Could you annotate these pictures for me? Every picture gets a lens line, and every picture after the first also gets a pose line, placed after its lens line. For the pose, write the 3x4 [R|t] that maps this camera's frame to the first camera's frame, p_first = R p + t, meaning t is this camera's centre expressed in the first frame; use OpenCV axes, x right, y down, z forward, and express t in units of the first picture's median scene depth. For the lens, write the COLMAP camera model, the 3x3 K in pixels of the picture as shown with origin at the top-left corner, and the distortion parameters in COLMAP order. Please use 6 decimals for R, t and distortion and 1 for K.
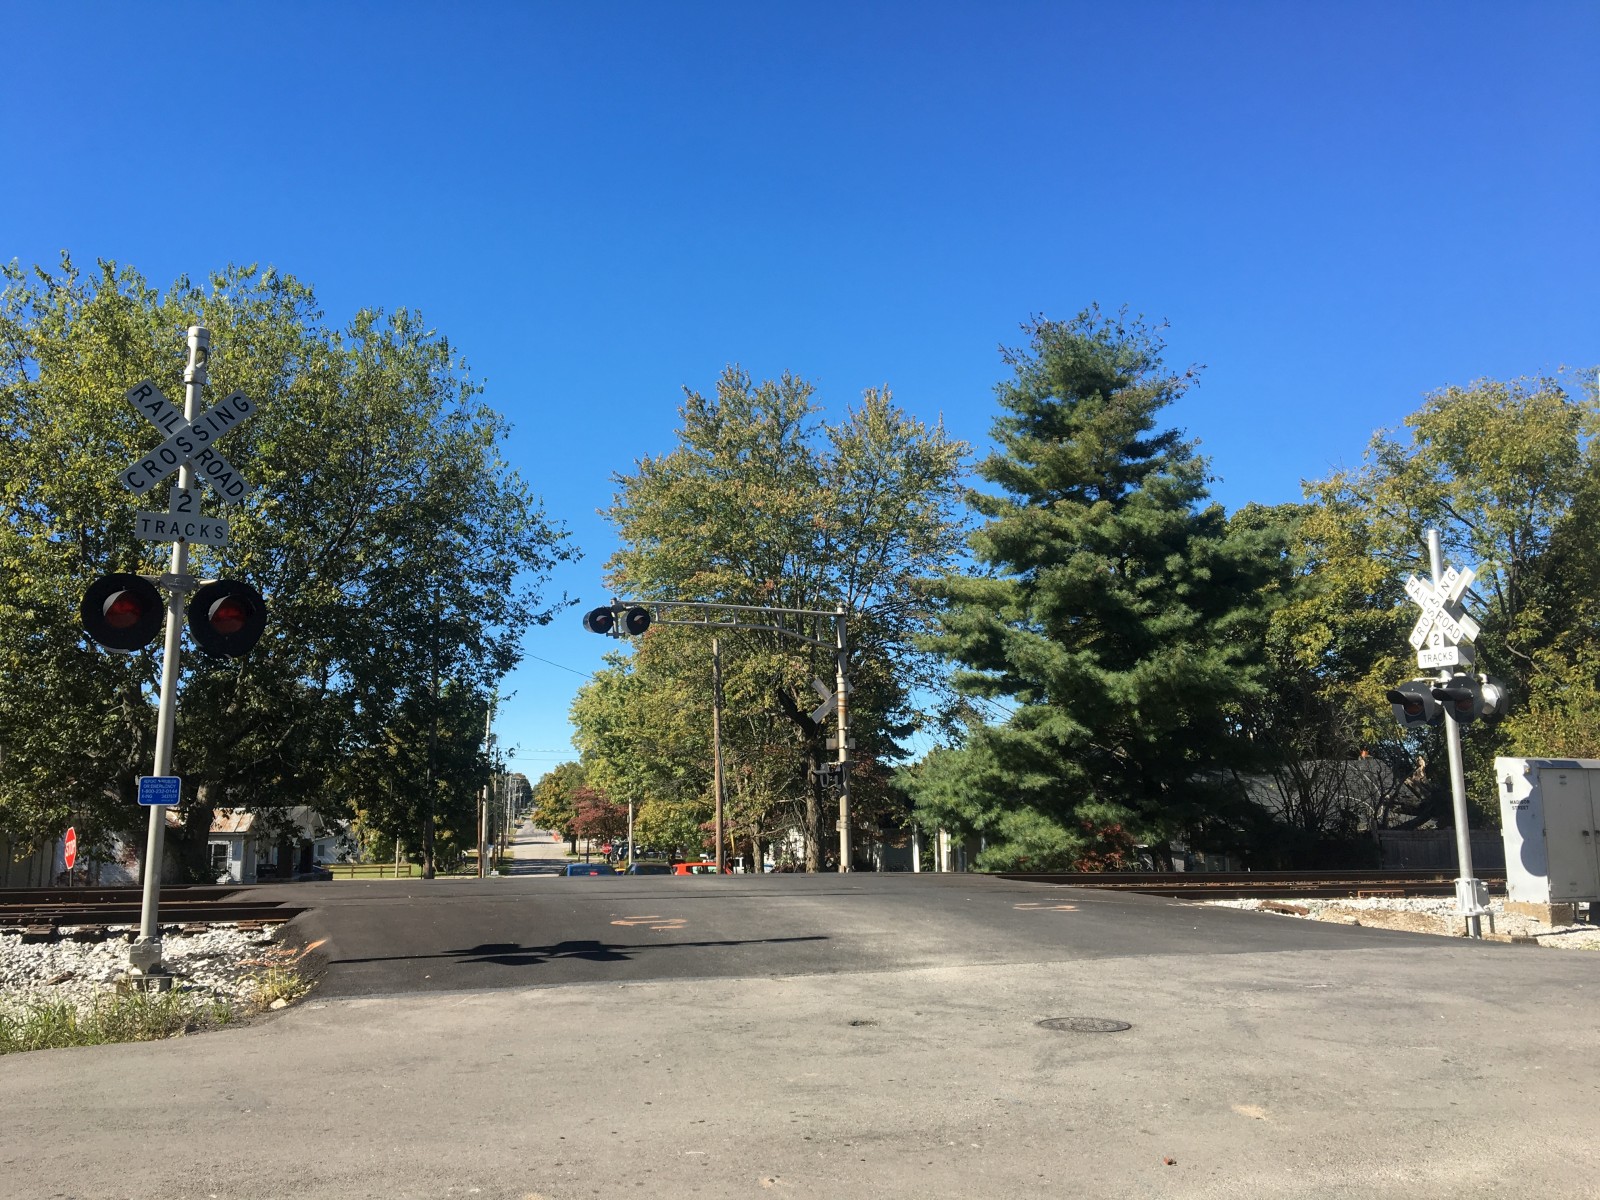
lens RADIAL K [[1346.5, 0, 784.7], [0, 1346.5, 592.5], [0, 0, 1]] dist [0.089960, -0.147518]
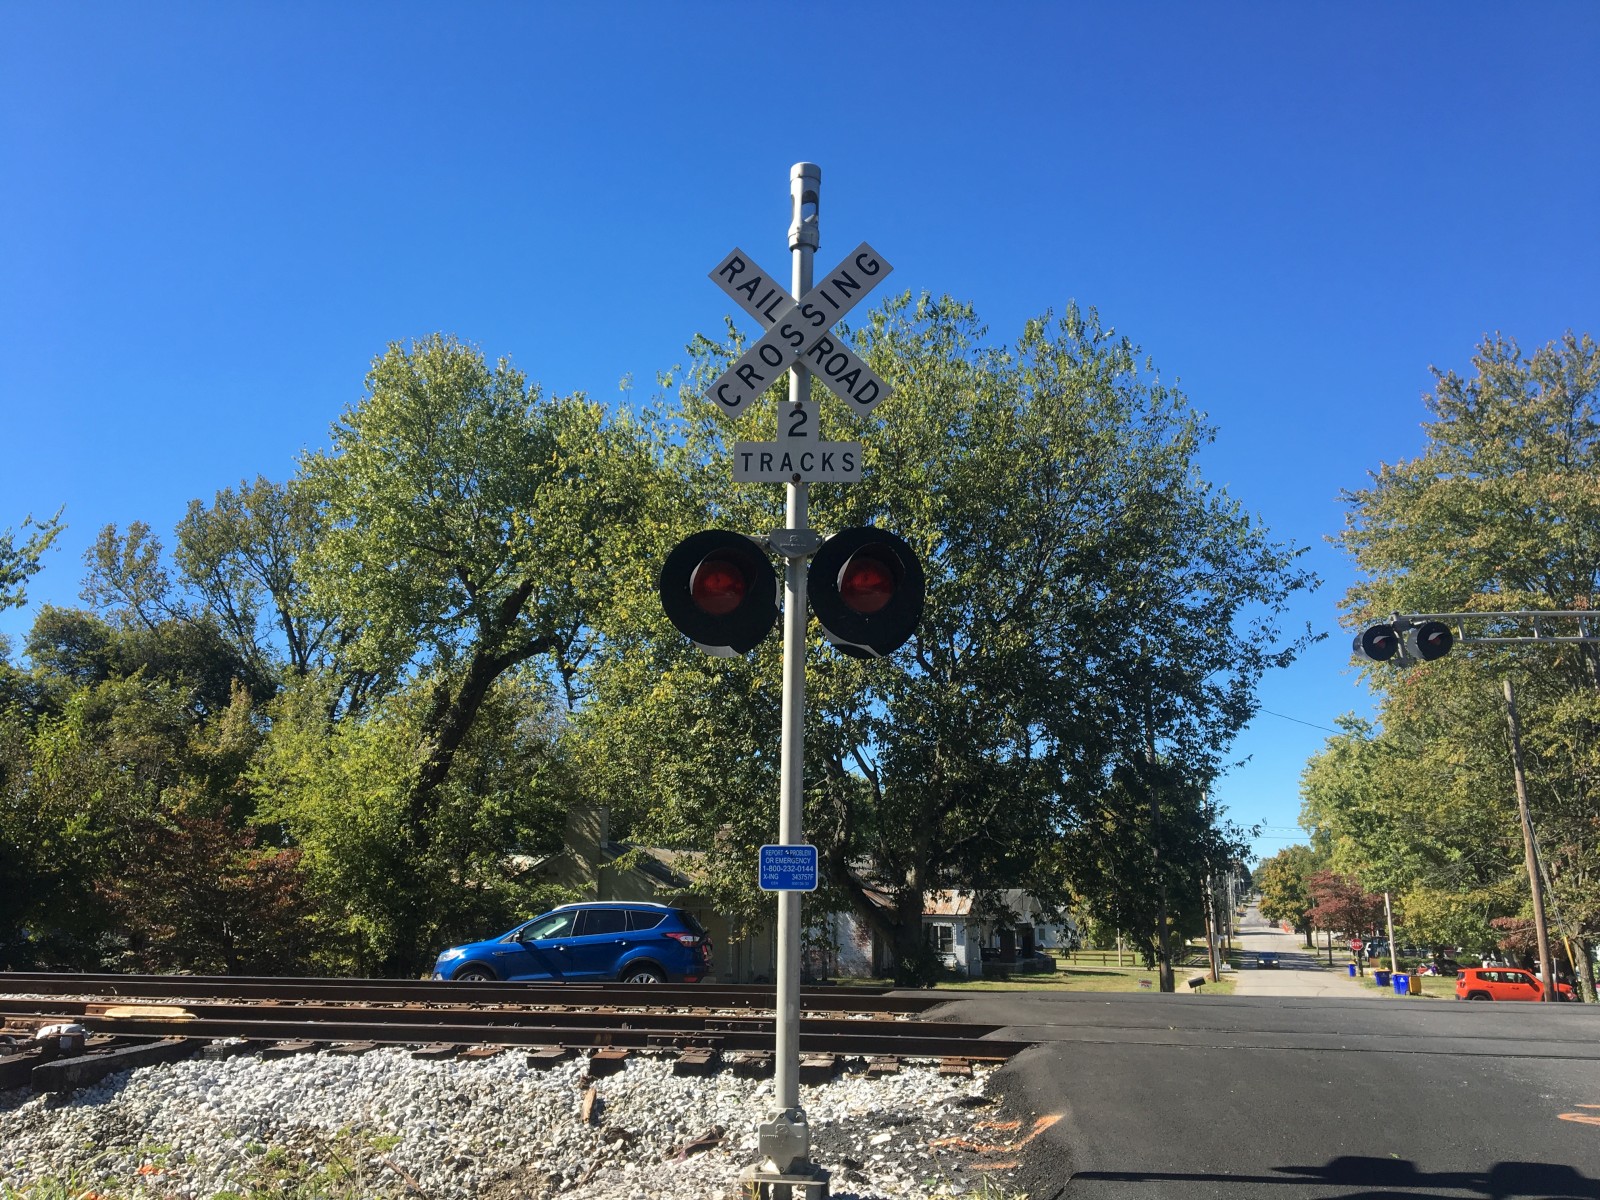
lens RADIAL K [[1346.5, 0, 792.2], [0, 1346.5, 601.2], [0, 0, 1]] dist [0.089960, -0.147518]
pose [[0.877663, -0.092941, -0.470181, -0.047736], [0.067501, 0.995209, -0.070725, 0.020860], [0.474502, 0.030335, 0.879732, 0.140455]]
